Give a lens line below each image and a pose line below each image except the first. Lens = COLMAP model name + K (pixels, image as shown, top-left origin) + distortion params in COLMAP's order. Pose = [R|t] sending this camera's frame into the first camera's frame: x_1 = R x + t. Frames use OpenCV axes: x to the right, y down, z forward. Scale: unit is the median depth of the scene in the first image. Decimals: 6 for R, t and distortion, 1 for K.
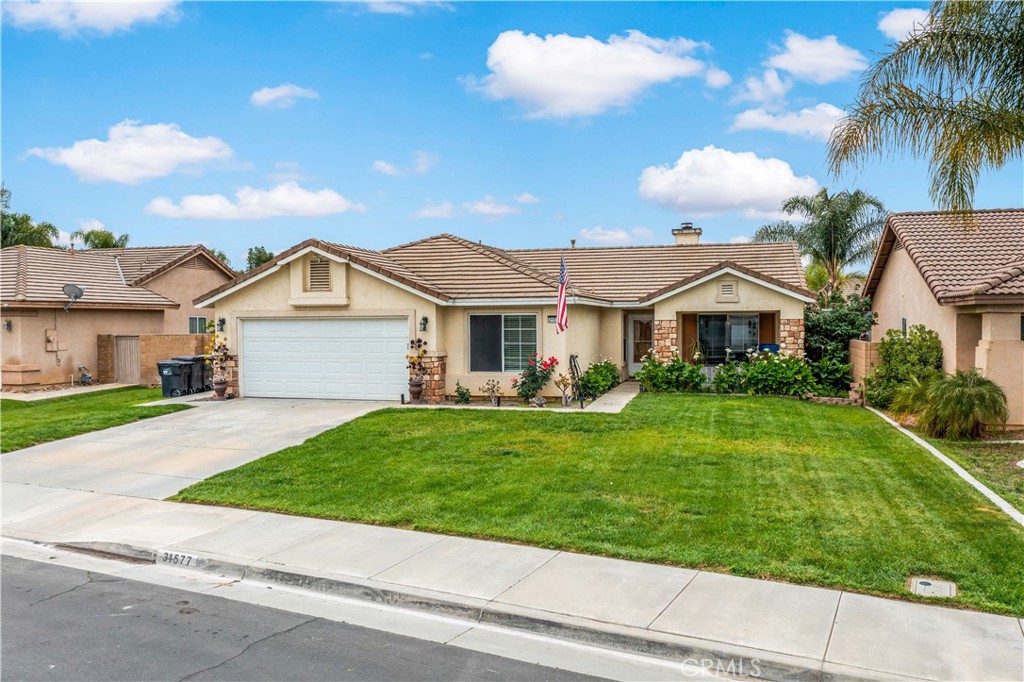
lens RADIAL K [[818.4, 0, 516.0], [0, 818.4, 341.6], [0, 0, 1]] dist [-0.008803, 0.002264]
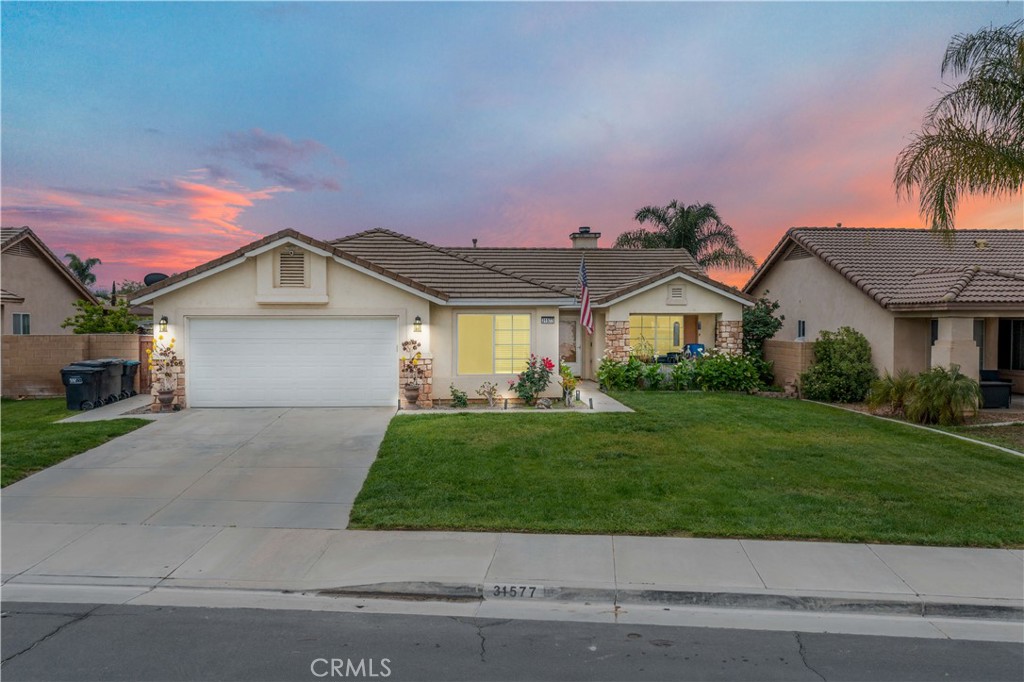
lens RADIAL K [[818.4, 0, 516.0], [0, 818.4, 341.6], [0, 0, 1]] dist [-0.008803, 0.002264]
pose [[0.940831, -0.003376, 0.338859, -0.326949], [0.003057, 0.999994, 0.001474, -0.002635], [-0.338862, -0.000351, 0.940836, 0.076082]]
